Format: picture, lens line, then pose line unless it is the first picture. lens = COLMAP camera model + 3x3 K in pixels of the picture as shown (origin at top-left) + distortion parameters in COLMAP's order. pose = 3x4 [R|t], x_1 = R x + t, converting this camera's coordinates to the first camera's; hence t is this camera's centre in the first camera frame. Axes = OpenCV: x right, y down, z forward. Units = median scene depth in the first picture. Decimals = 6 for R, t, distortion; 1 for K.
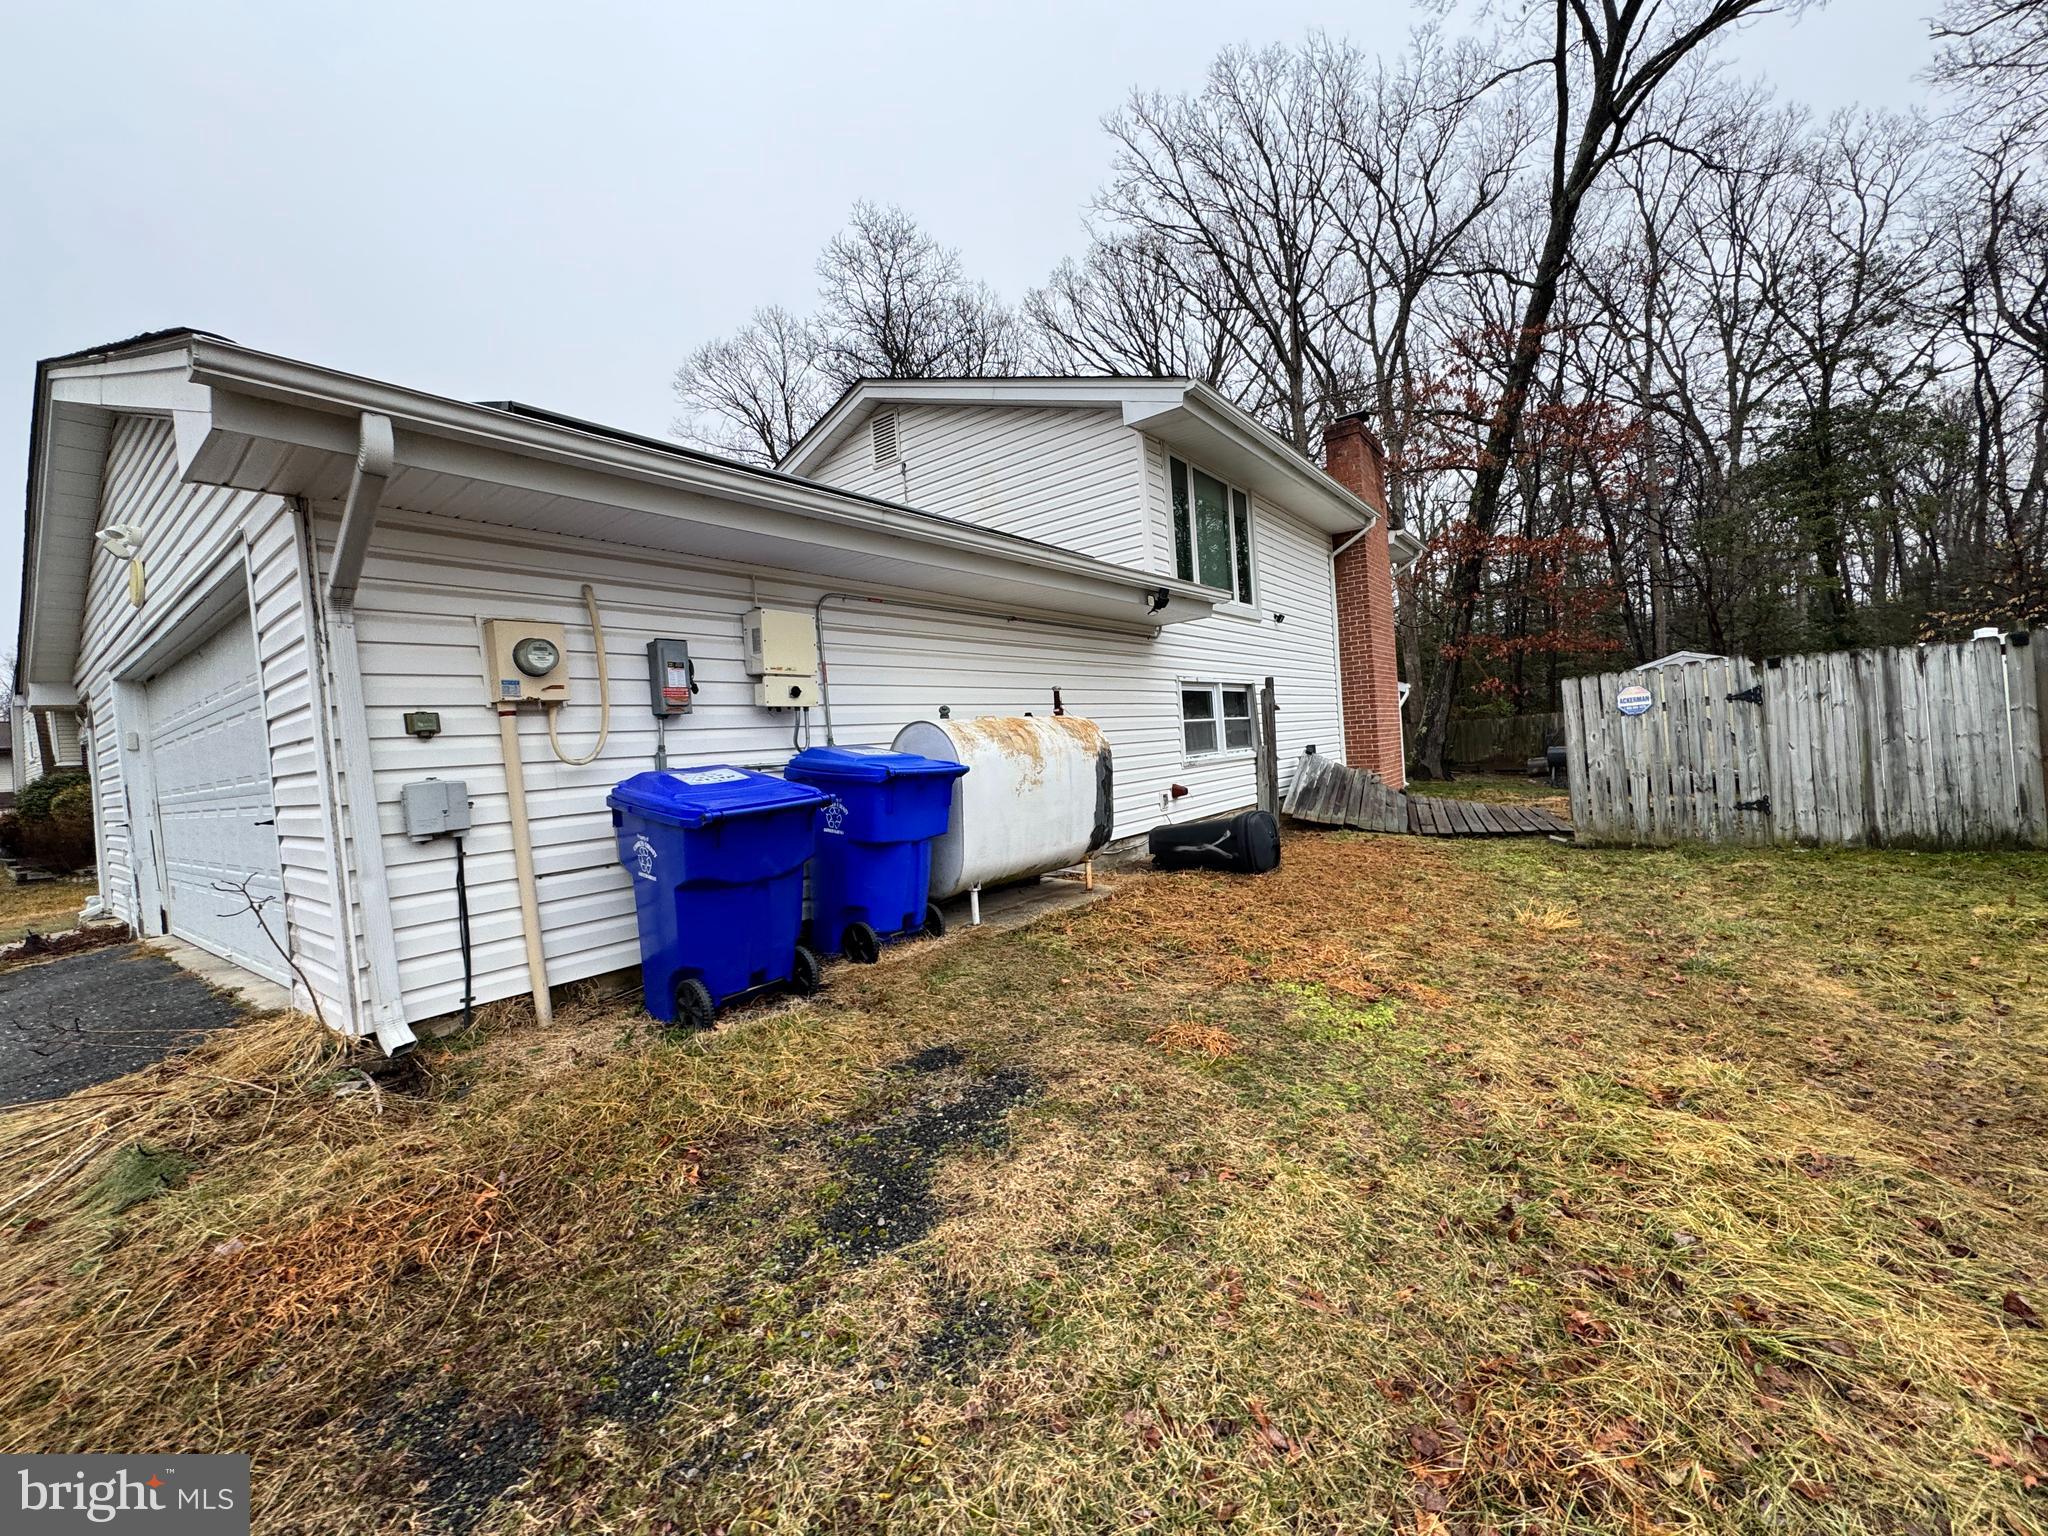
lens RADIAL K [[814.4, 0, 1023.0], [0, 814.4, 764.3], [0, 0, 1]] dist [-0.003250, 0.000724]
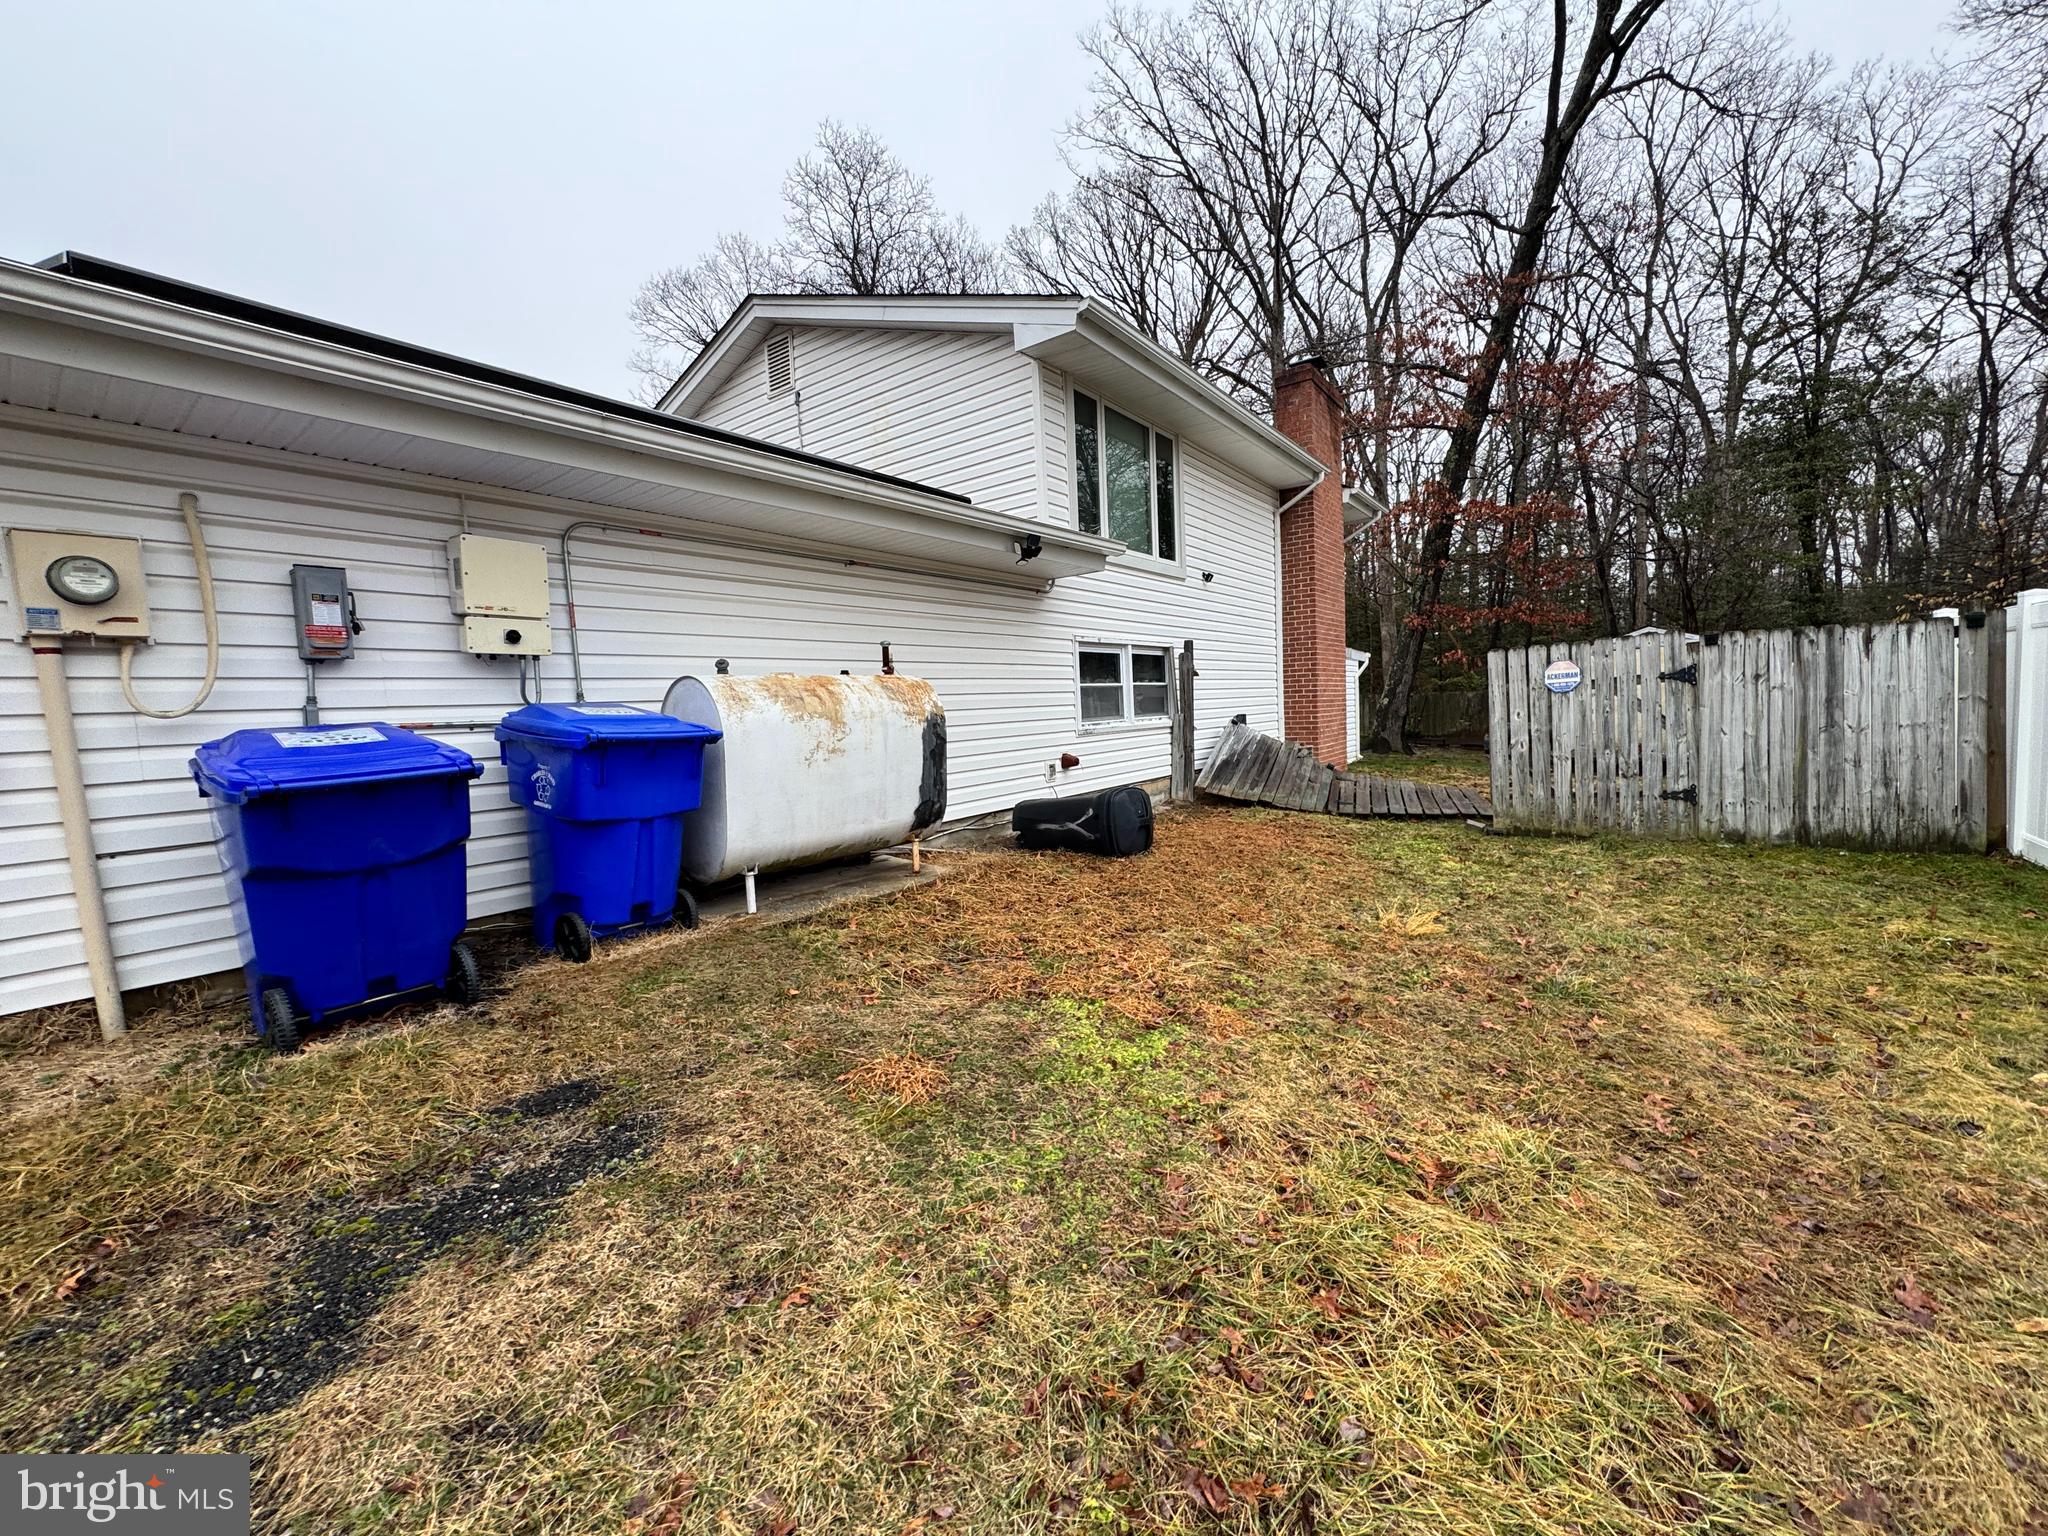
lens RADIAL K [[814.4, 0, 1024.4], [0, 814.4, 763.8], [0, 0, 1]] dist [-0.003250, 0.000724]
pose [[0.999537, 0.027278, 0.013482, 0.160955], [-0.027903, 0.998428, 0.048612, -0.009375], [-0.012135, -0.048966, 0.998727, 0.102422]]
